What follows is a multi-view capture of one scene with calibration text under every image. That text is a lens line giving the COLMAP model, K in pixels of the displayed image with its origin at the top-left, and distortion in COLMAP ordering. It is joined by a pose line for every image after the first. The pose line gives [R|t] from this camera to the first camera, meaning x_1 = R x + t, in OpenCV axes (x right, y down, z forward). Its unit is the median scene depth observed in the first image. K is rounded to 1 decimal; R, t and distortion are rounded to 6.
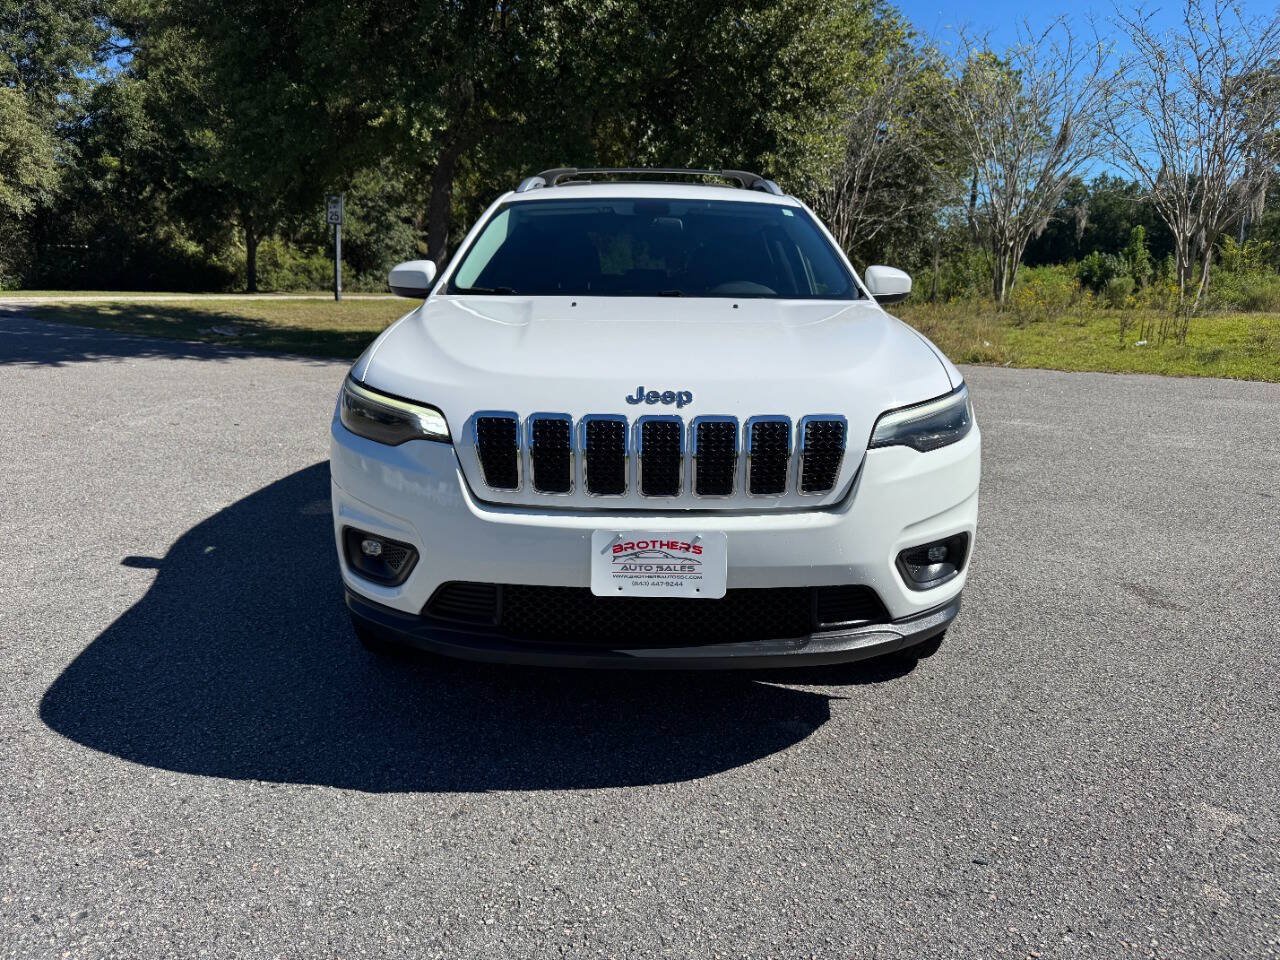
lens RADIAL K [[915.3, 0, 645.8], [0, 915.3, 483.9], [0, 0, 1]] dist [0.005654, -0.009507]
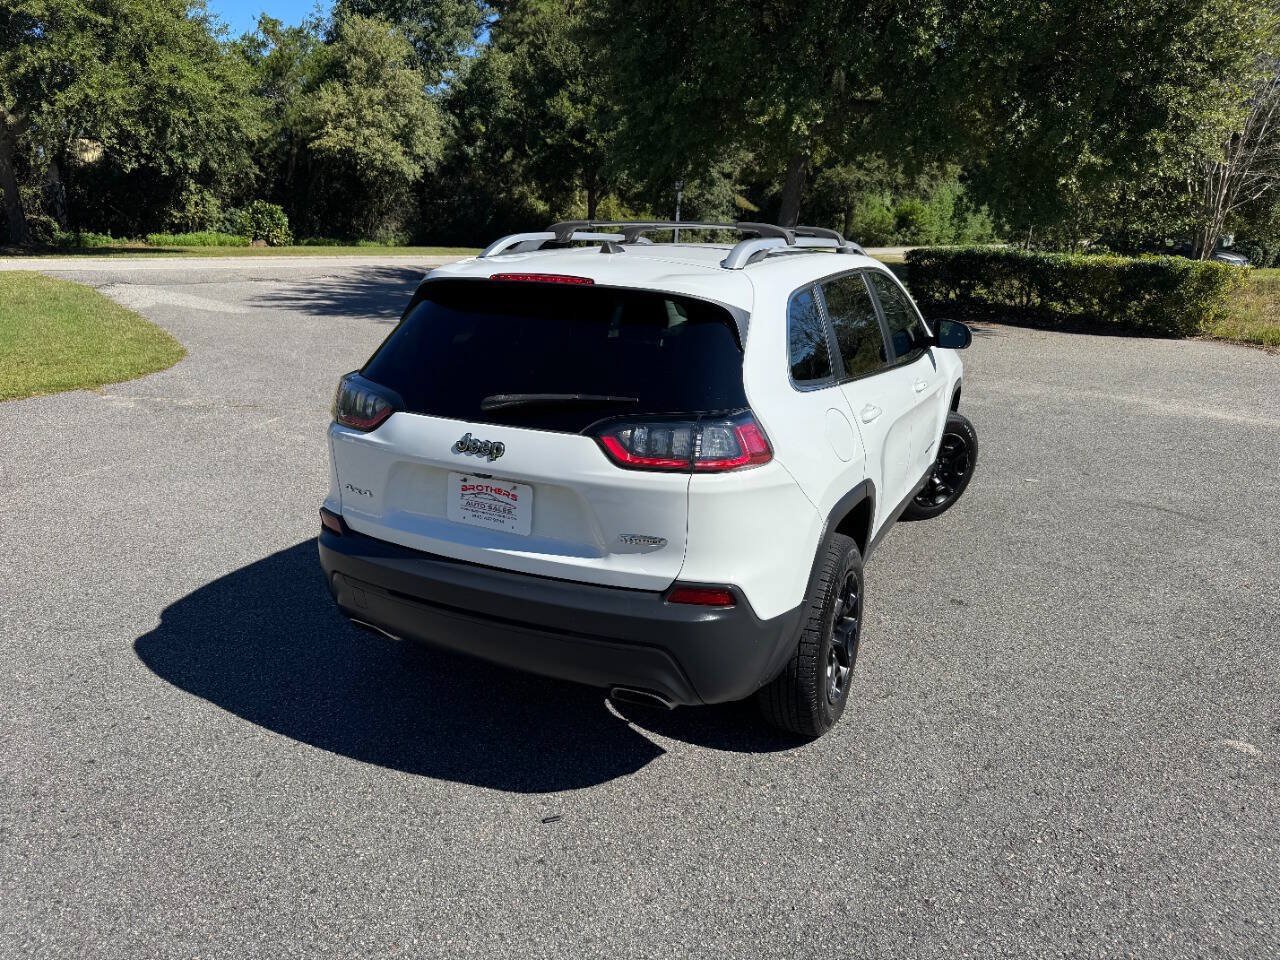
lens RADIAL K [[913.3, 0, 641.0], [0, 913.3, 478.6], [0, 0, 1]] dist [0.005213, -0.005146]
pose [[0.948100, 0.082363, -0.307120, -0.167295], [-0.066133, 0.995826, 0.062901, -0.078404], [0.311019, -0.039326, 0.949590, -0.272871]]
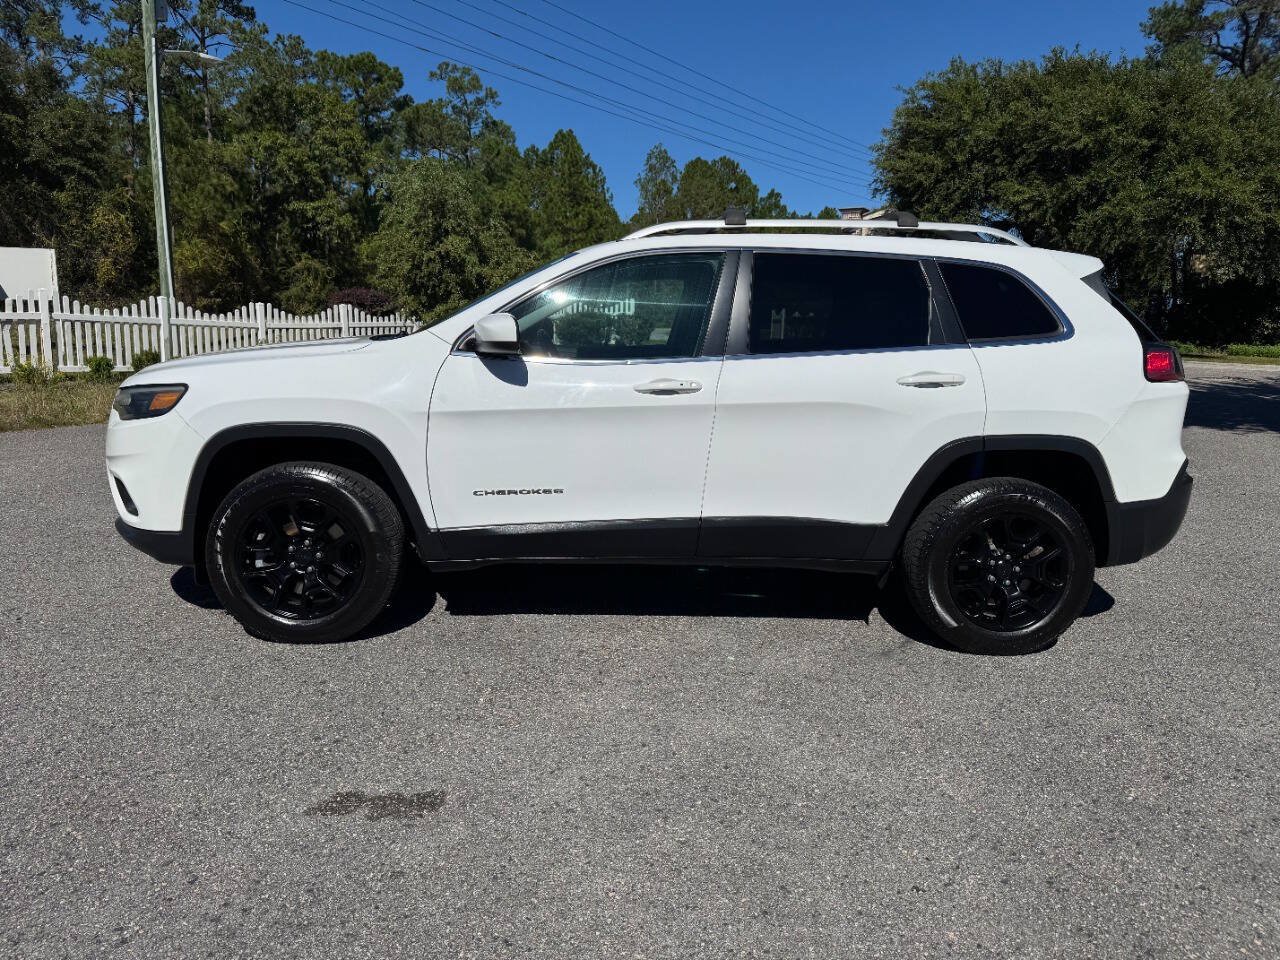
lens RADIAL K [[895.7, 0, 639.0], [0, 895.7, 510.9], [0, 0, 1]] dist [-0.001222, -0.011835]
pose [[0.036269, 0.195670, -0.979999, 1.050137], [-0.242935, 0.952954, 0.181279, -0.220986], [0.969364, 0.231501, 0.082098, 1.005450]]
